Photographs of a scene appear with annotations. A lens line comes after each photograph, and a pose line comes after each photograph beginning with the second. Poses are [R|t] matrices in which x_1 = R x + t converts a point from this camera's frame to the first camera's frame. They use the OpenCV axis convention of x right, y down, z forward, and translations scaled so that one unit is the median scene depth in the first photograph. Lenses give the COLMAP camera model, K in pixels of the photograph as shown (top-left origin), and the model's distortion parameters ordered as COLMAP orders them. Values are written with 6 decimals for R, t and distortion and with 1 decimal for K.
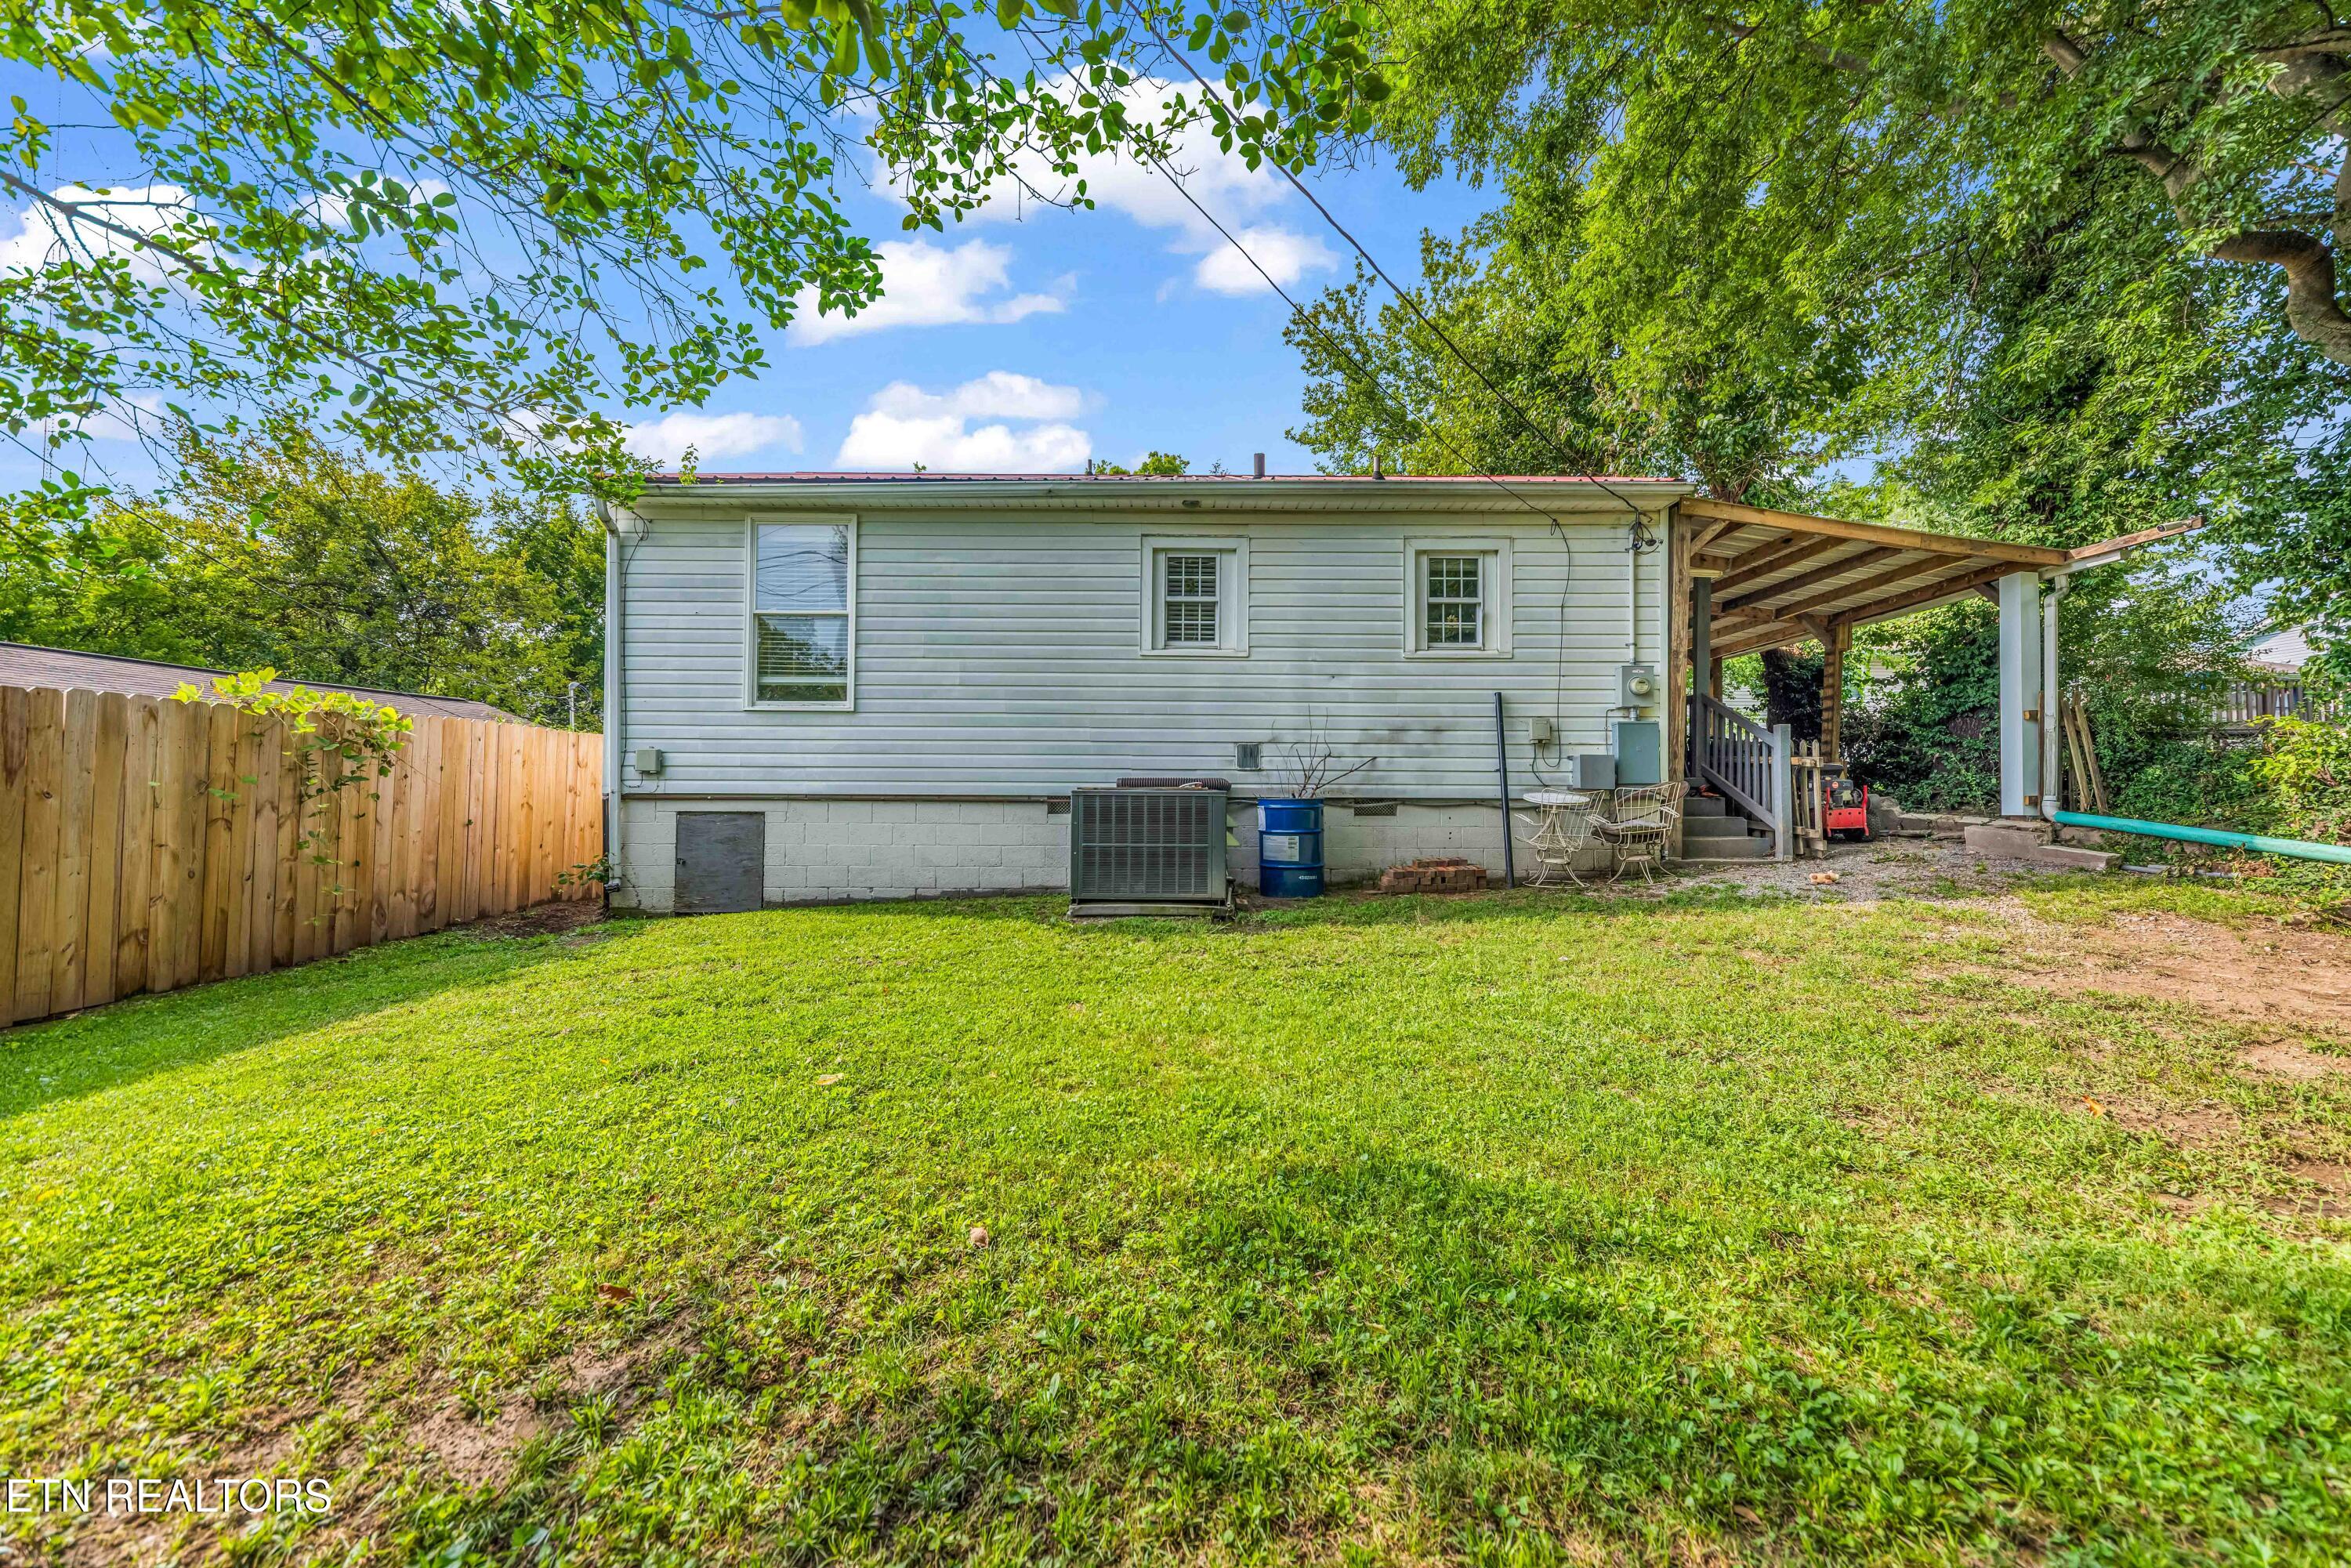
lens RADIAL K [[867.6, 0, 1188.8], [0, 867.6, 782.0], [0, 0, 1]] dist [0.007240, -0.004557]
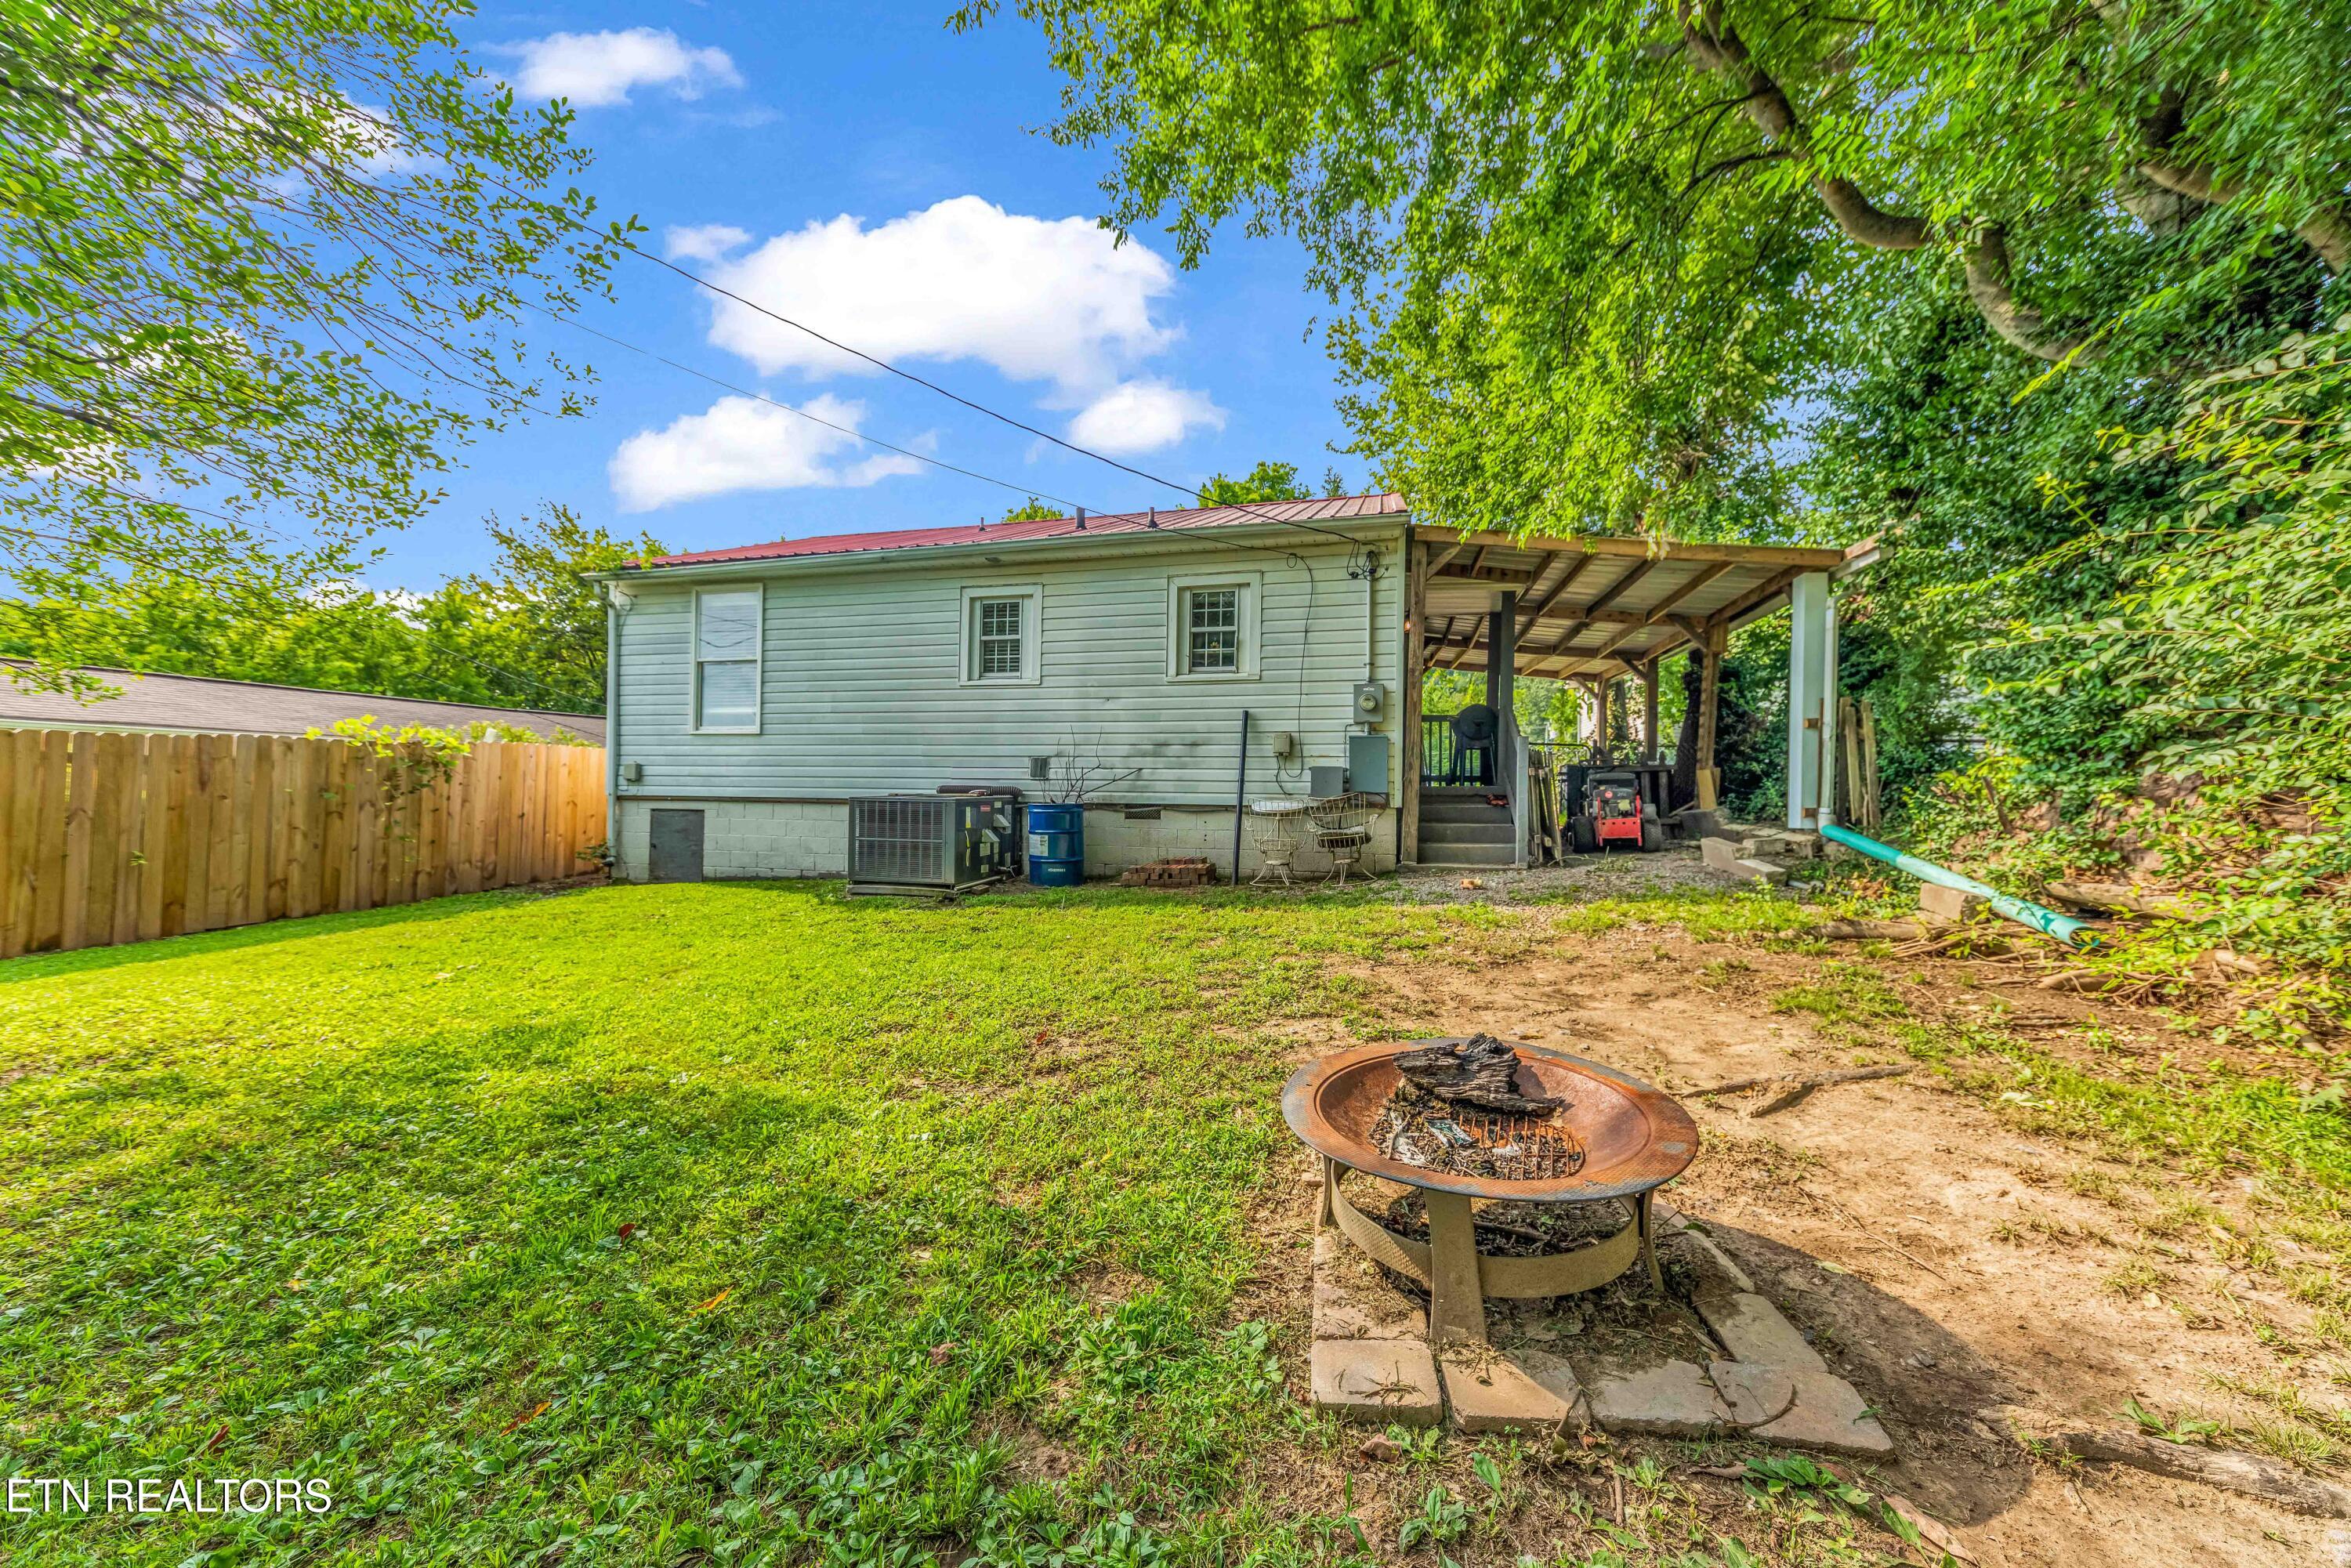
lens RADIAL K [[867.6, 0, 1188.8], [0, 867.6, 782.0], [0, 0, 1]] dist [0.007240, -0.004557]
pose [[0.967095, 0.003378, -0.254391, 0.573368], [-0.002150, 0.999985, 0.005109, -0.016671], [0.254405, -0.004394, 0.967088, -0.105122]]
